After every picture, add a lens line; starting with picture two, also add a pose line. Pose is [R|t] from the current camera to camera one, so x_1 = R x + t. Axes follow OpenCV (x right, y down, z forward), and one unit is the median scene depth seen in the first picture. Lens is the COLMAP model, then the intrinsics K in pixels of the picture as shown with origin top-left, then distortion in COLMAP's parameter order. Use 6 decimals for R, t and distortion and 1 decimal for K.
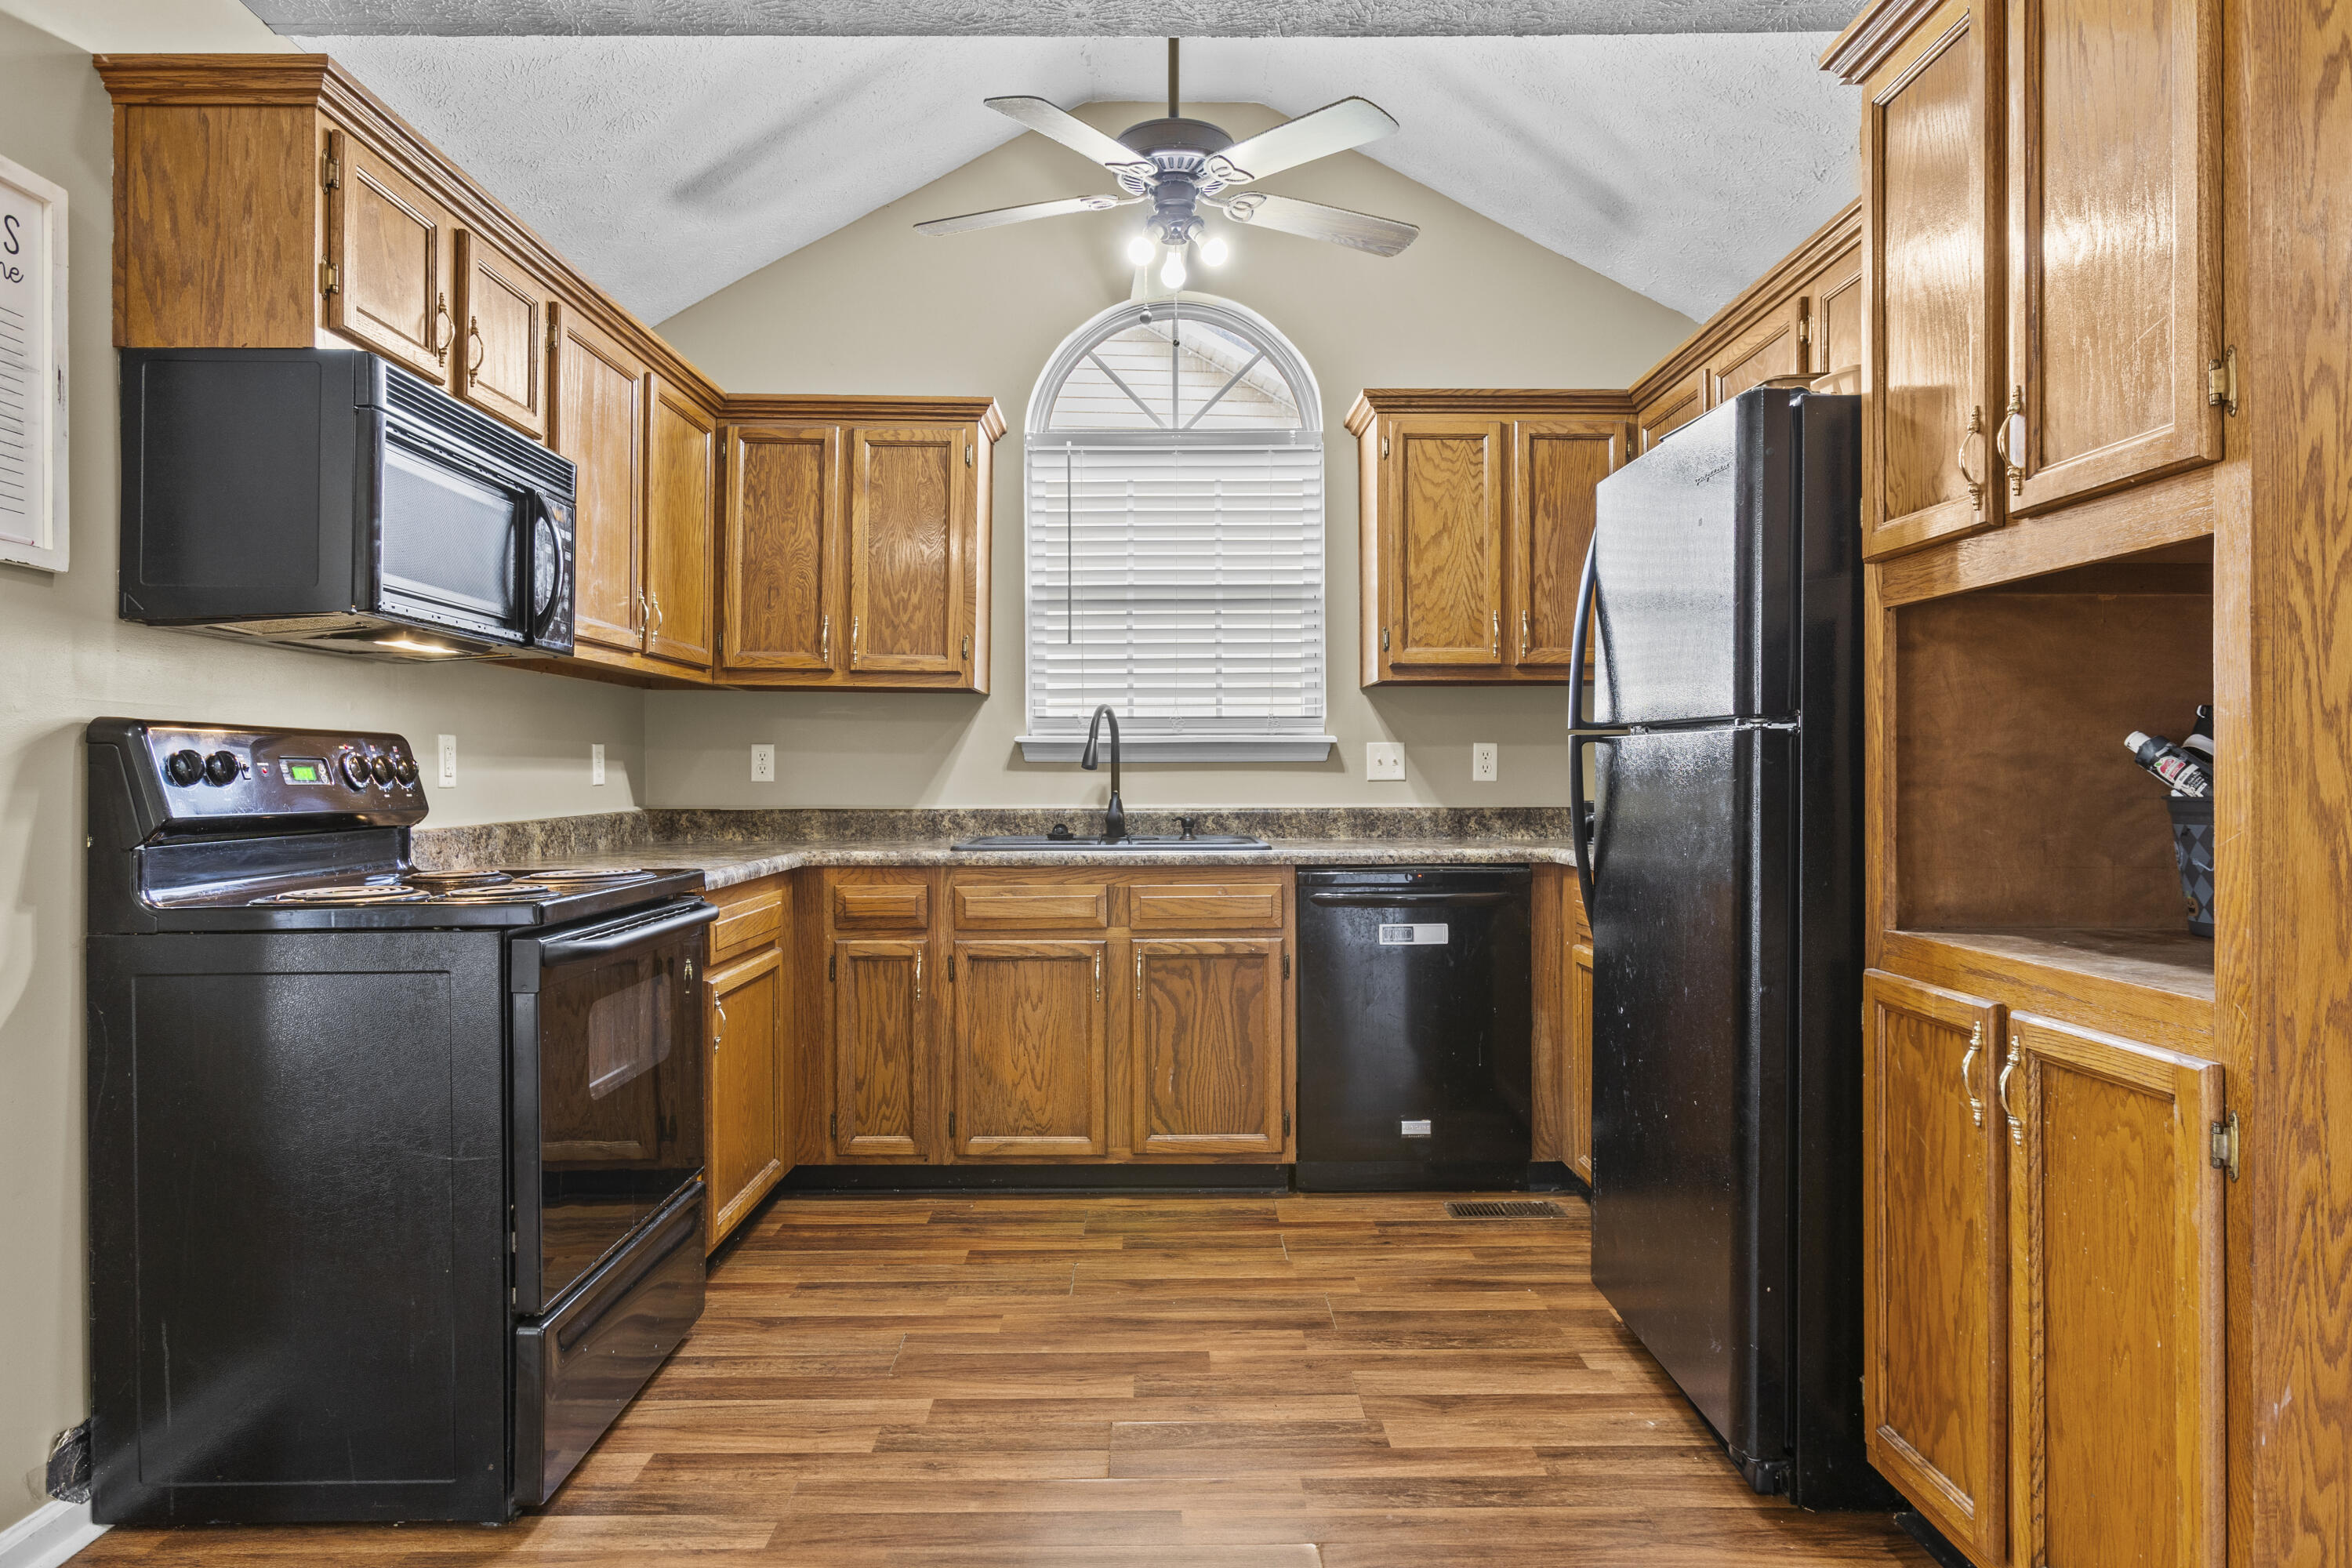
lens RADIAL K [[1434.4, 0, 1176.3], [0, 1434.4, 774.0], [0, 0, 1]] dist [0.002637, 0.000158]
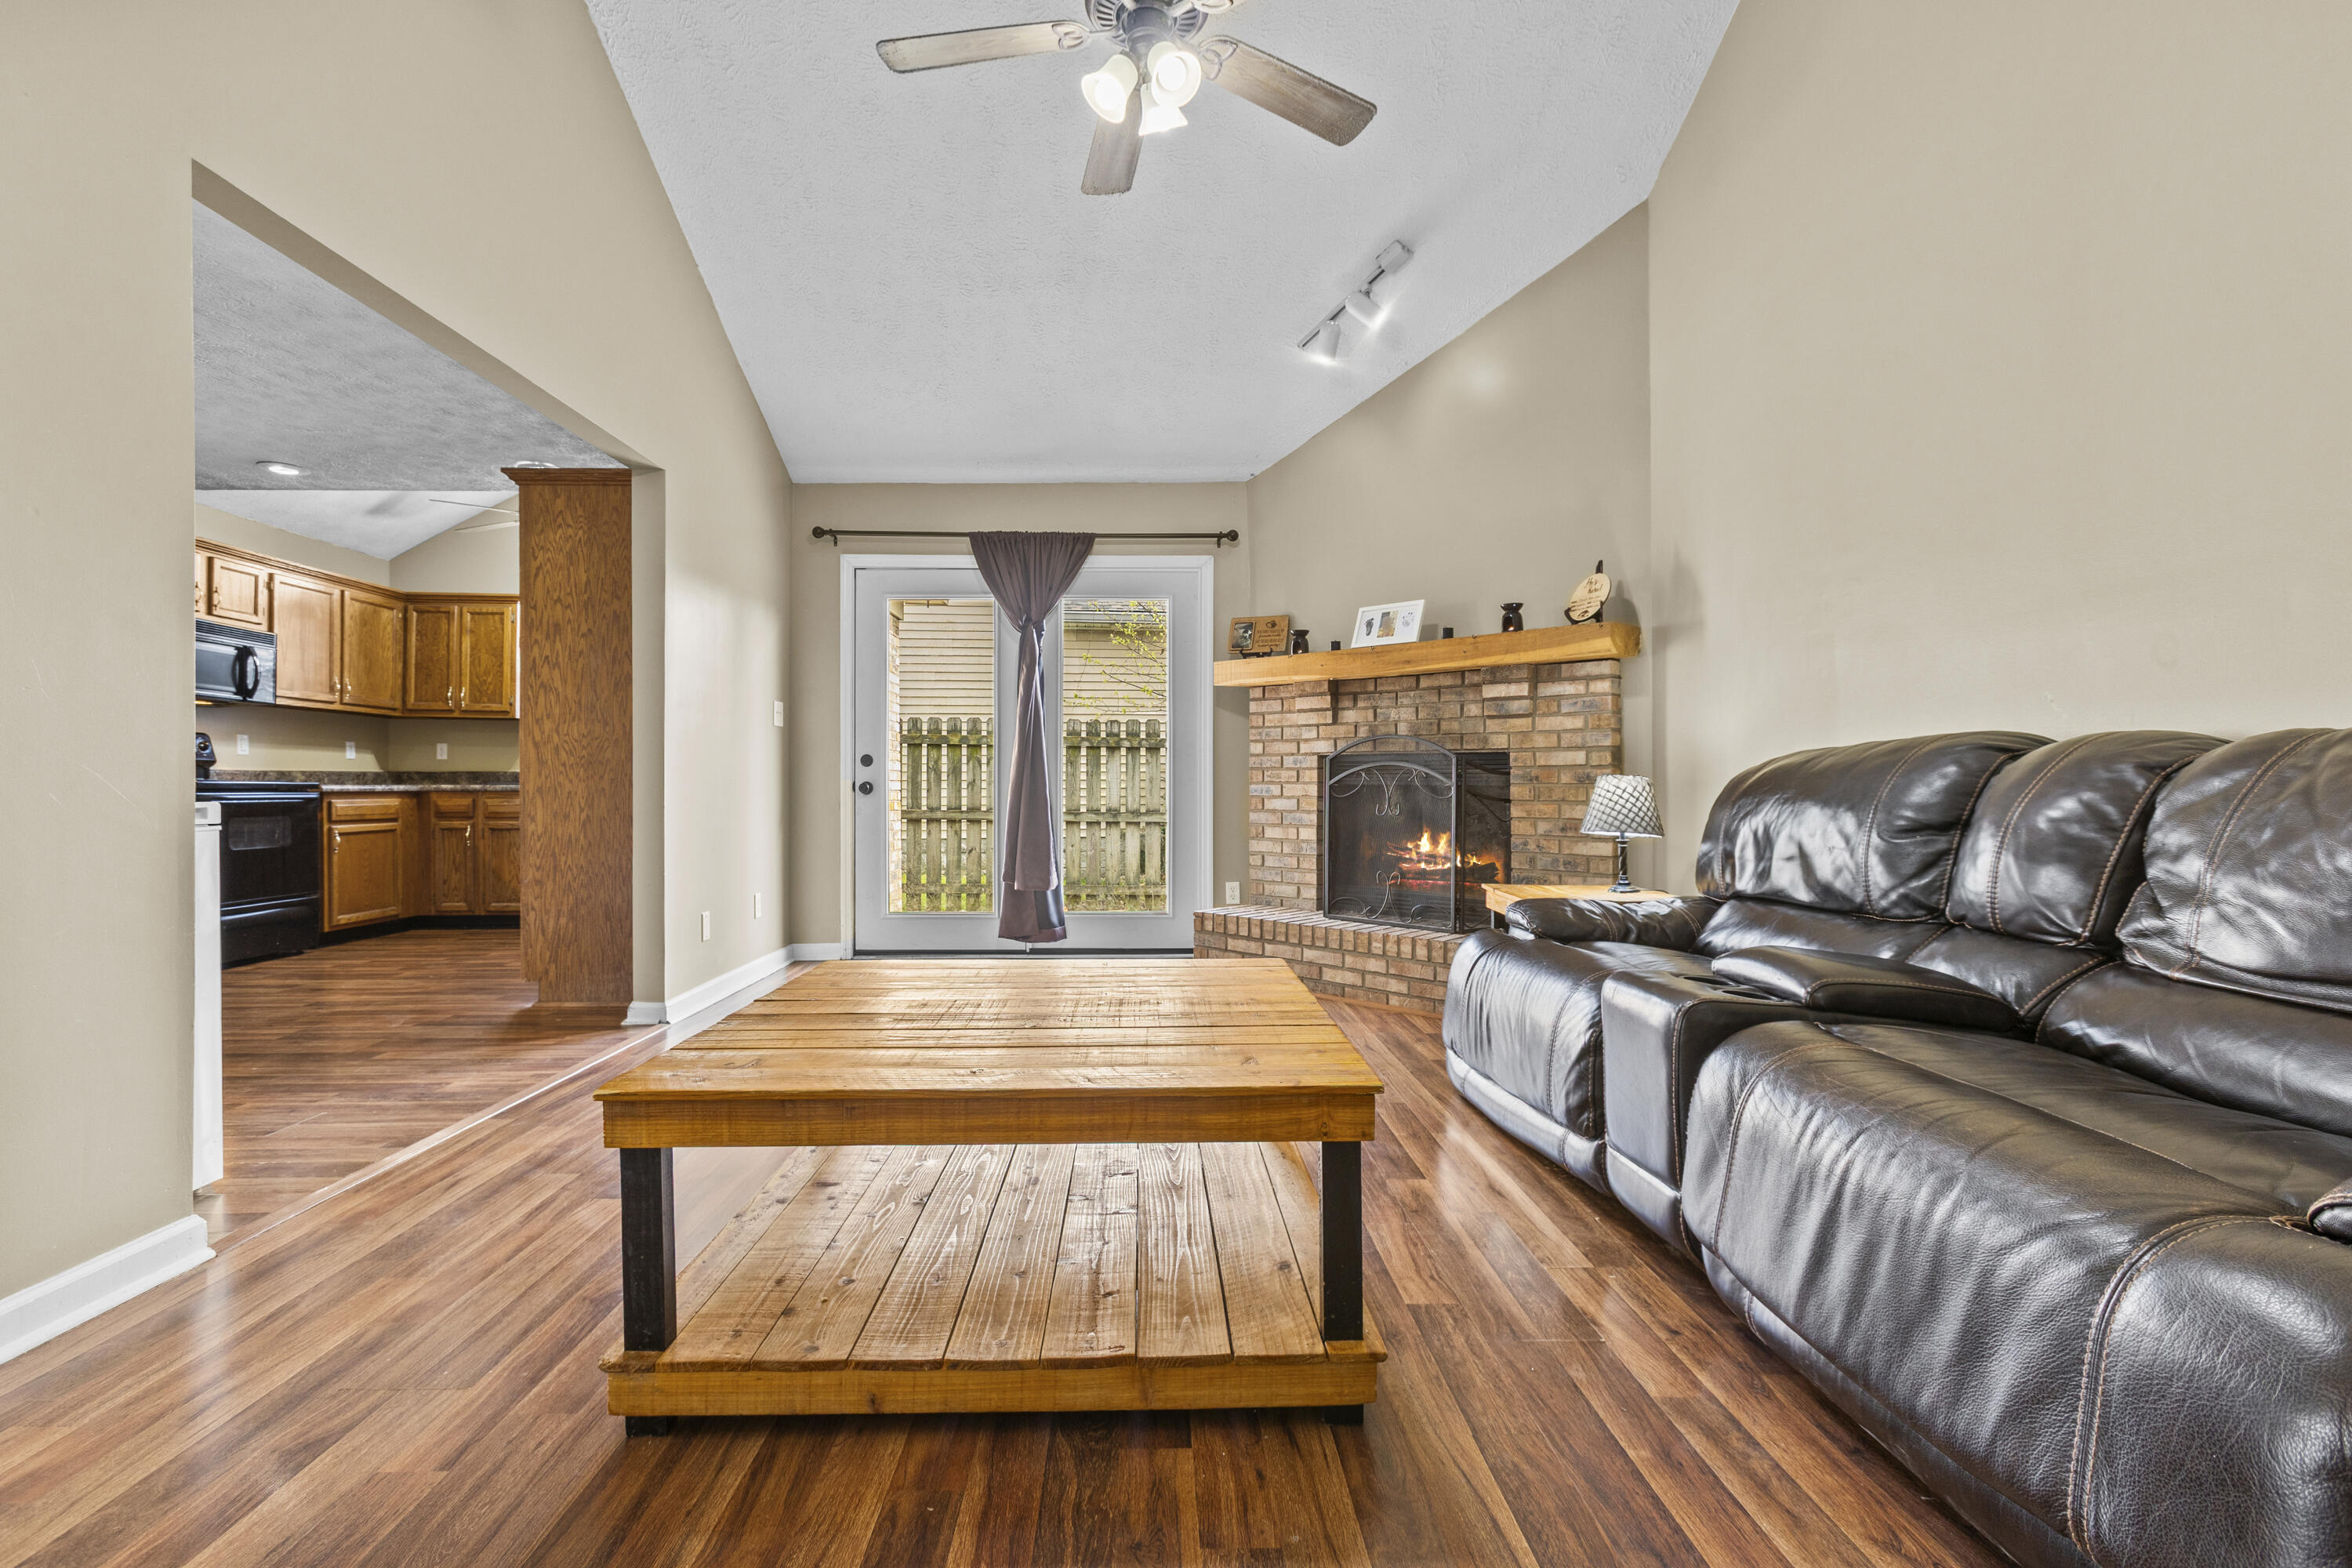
lens RADIAL K [[1057.3, 0, 1176.0], [0, 1057.3, 784.0], [0, 0, 1]] dist [-0.003273, 0.000175]
pose [[0.999723, -0.003055, 0.023327, 1.565388], [0.003117, 0.999992, -0.002633, 0.097908], [-0.023319, 0.002705, 0.999724, -1.302819]]
